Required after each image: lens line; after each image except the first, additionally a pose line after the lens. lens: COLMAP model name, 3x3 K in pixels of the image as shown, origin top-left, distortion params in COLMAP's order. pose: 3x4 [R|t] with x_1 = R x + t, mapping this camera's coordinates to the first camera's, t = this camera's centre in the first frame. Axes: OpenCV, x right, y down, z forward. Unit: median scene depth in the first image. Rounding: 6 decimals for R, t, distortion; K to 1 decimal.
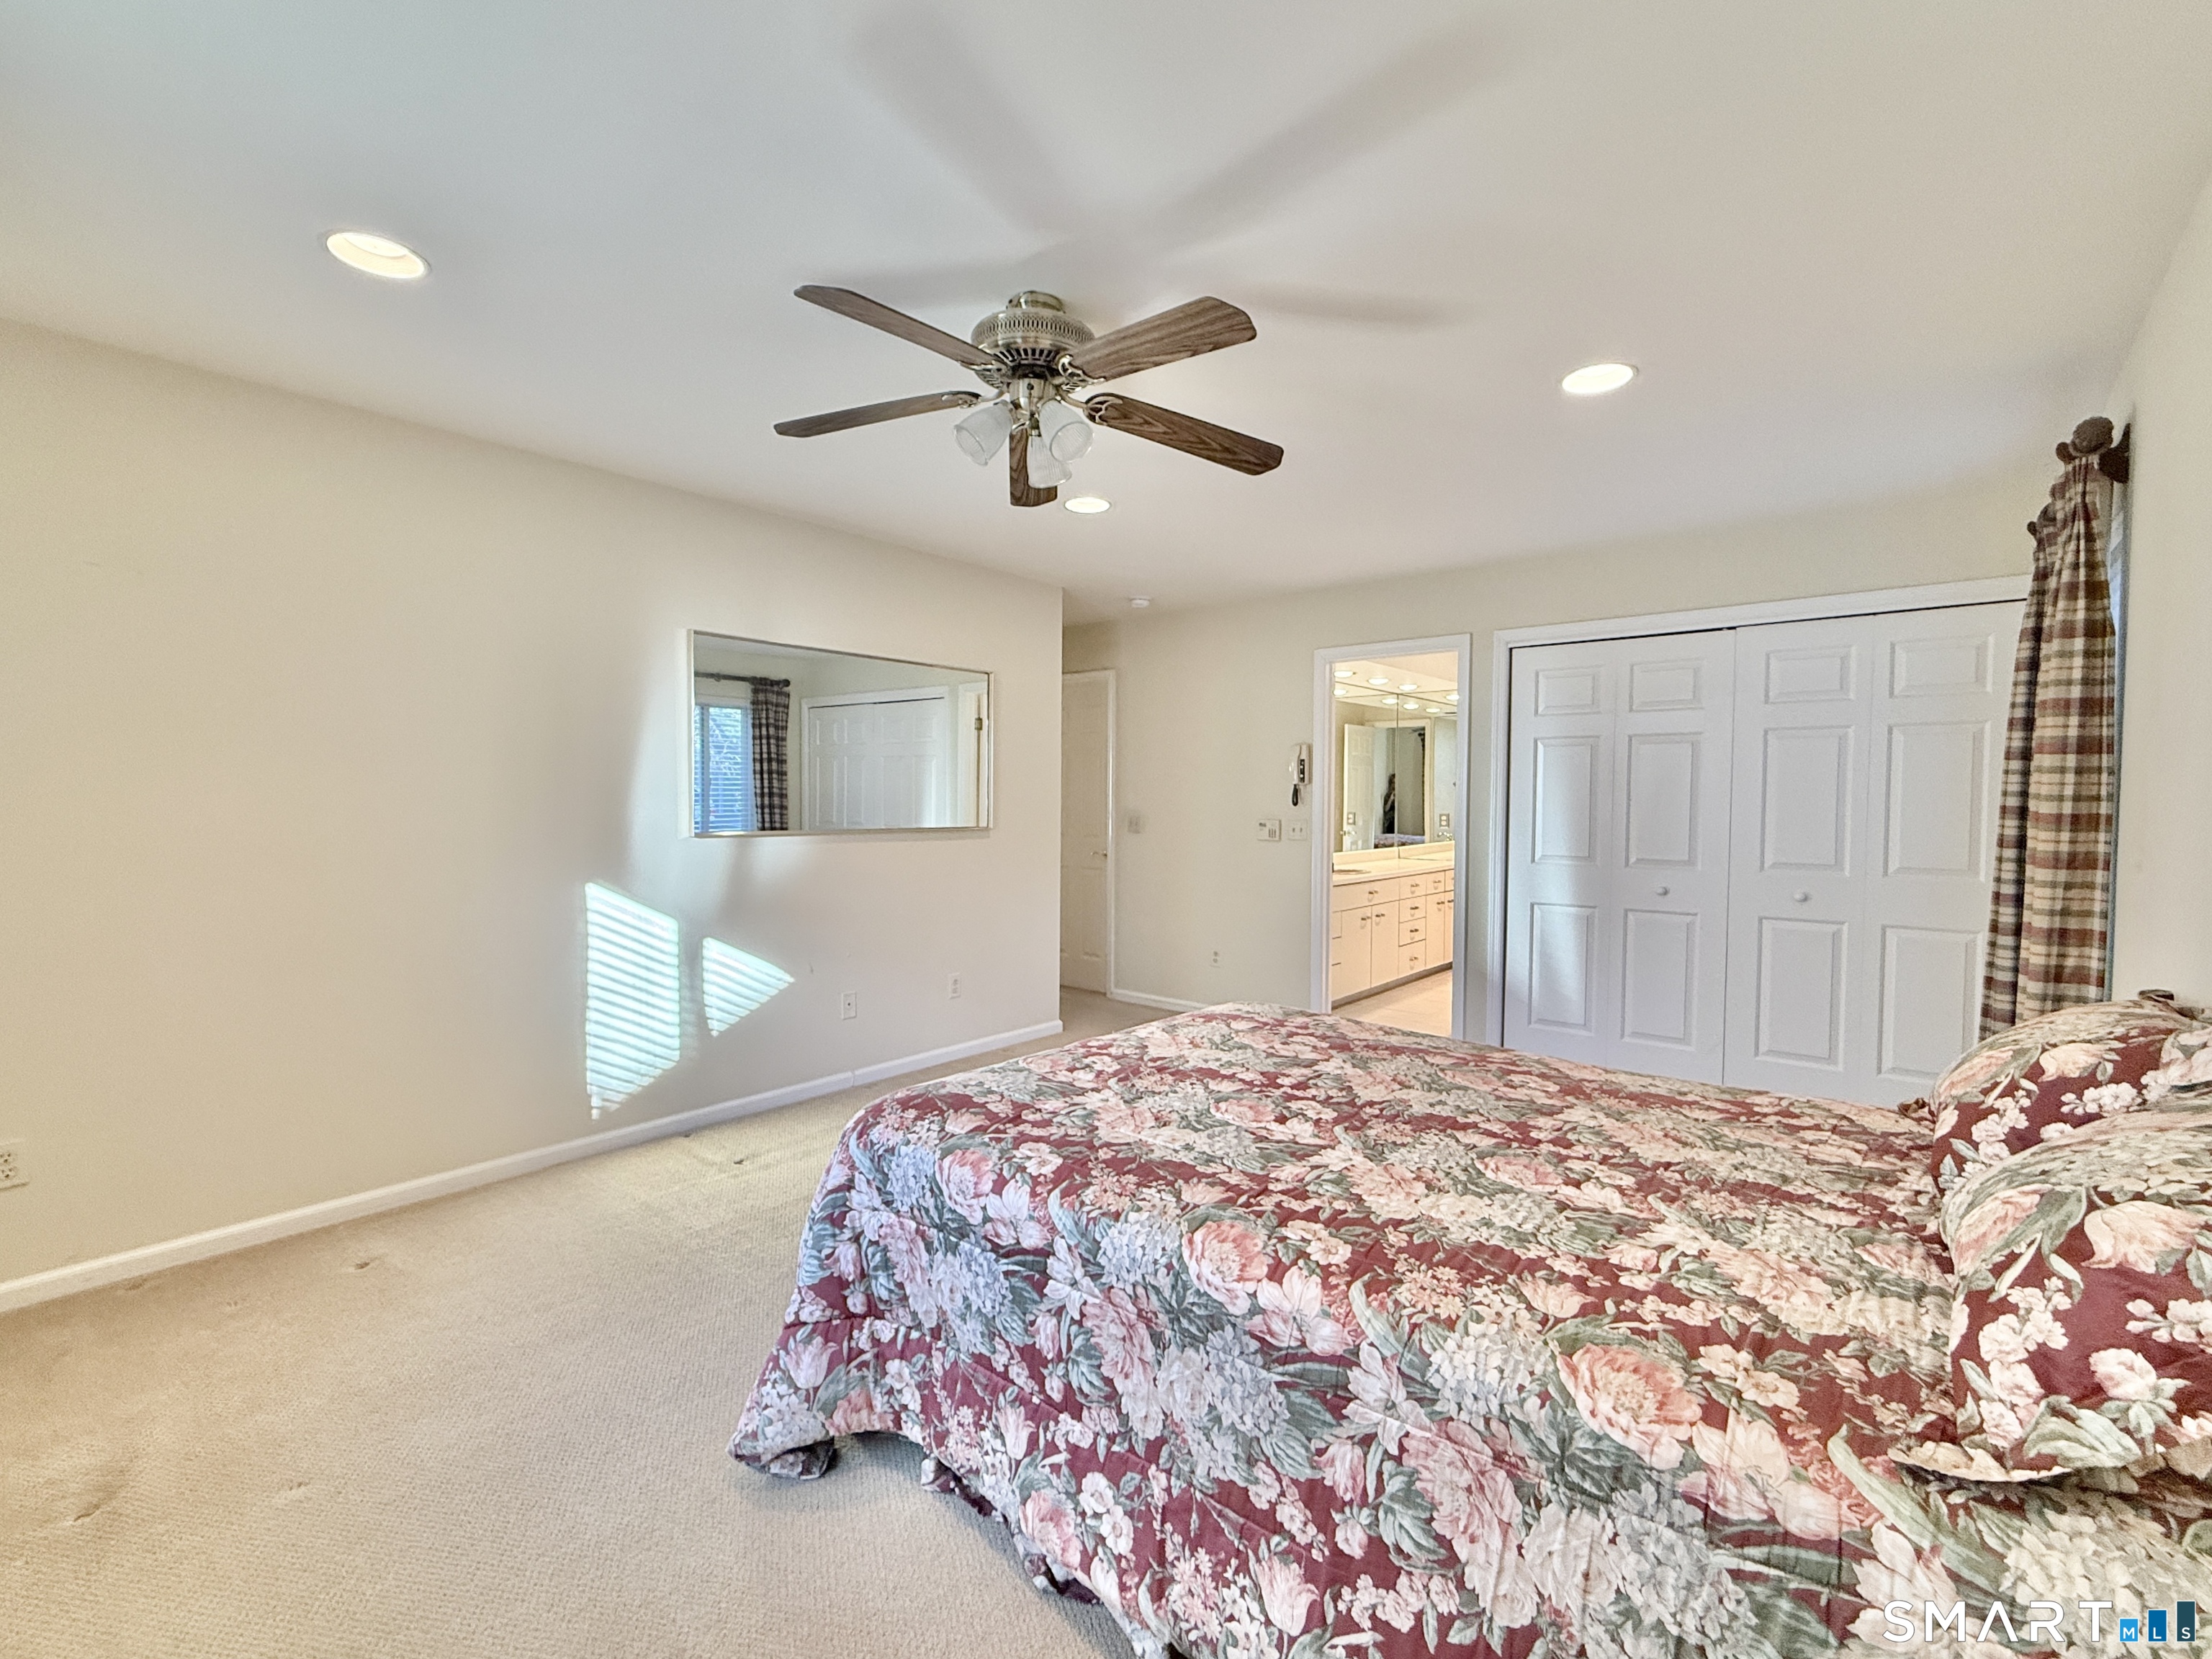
lens RADIAL K [[951.0, 0, 1101.2], [0, 951.0, 831.5], [0, 0, 1]] dist [0.000798, -0.000060]
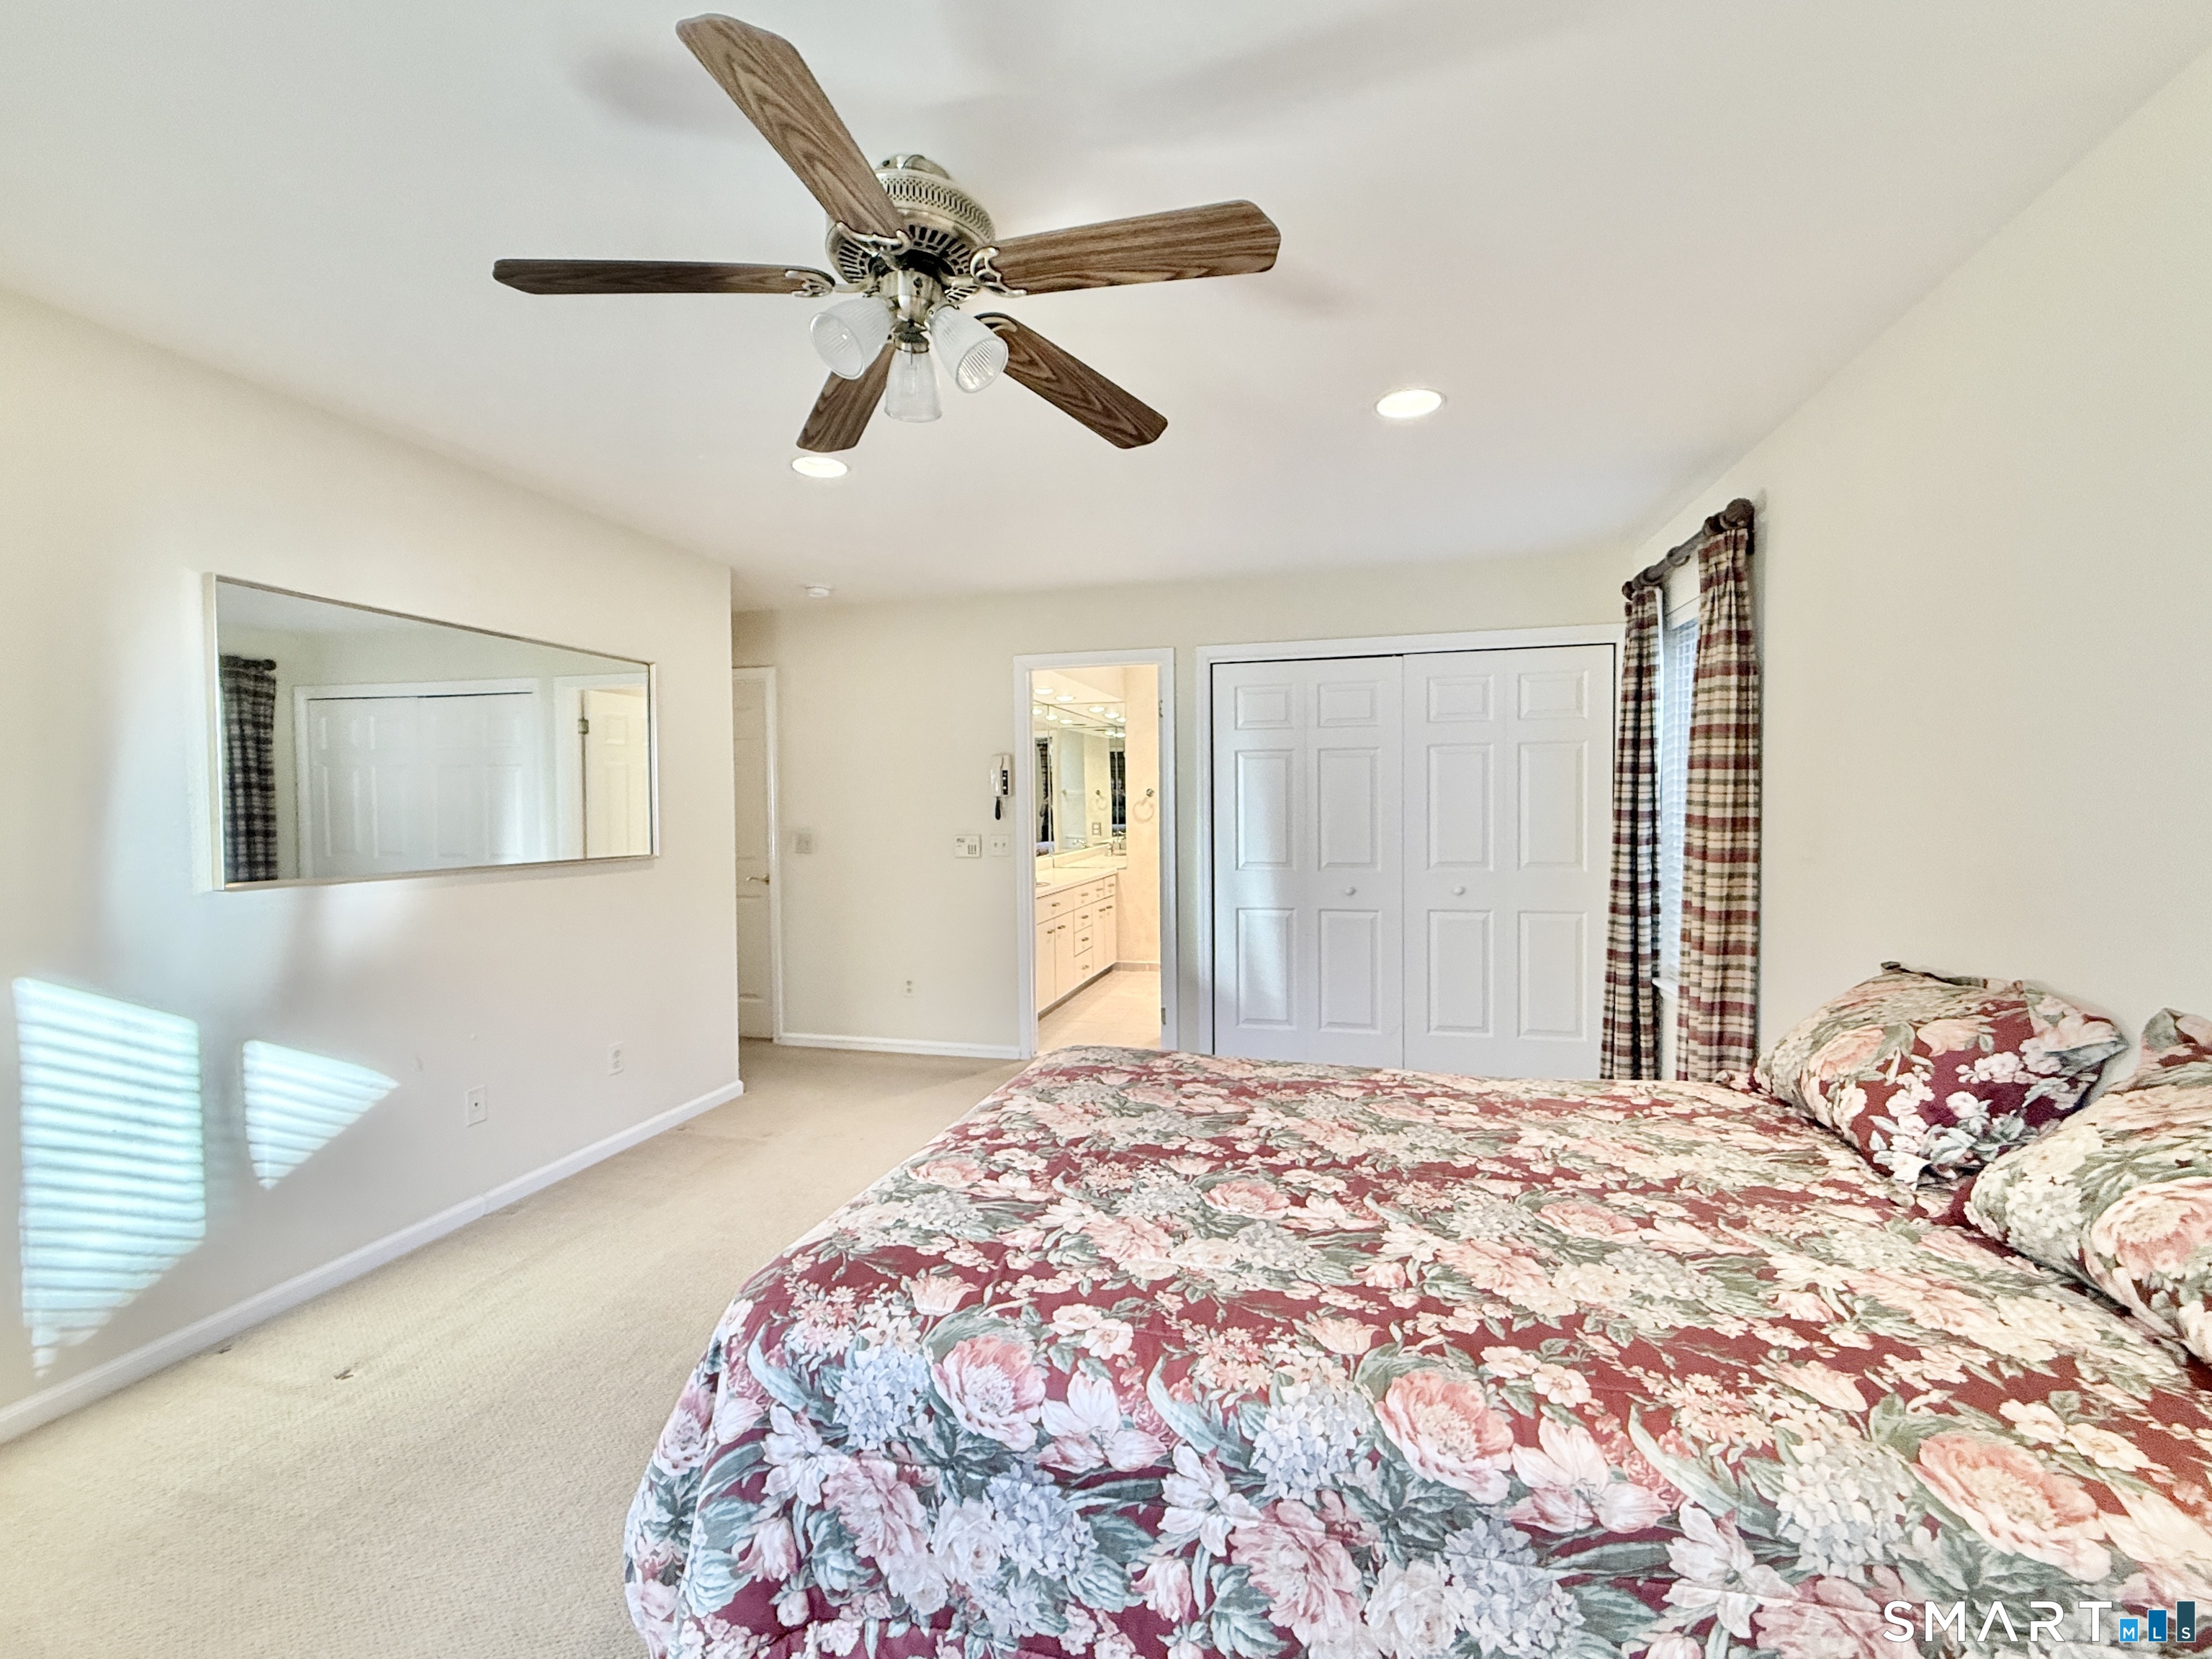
lens RADIAL K [[951.0, 0, 1101.2], [0, 951.0, 831.5], [0, 0, 1]] dist [0.000798, -0.000060]
pose [[0.904944, -0.026710, 0.424691, -0.342982], [0.030500, 0.999532, -0.002128, -0.031914], [-0.424436, 0.014879, 0.905336, 0.324275]]
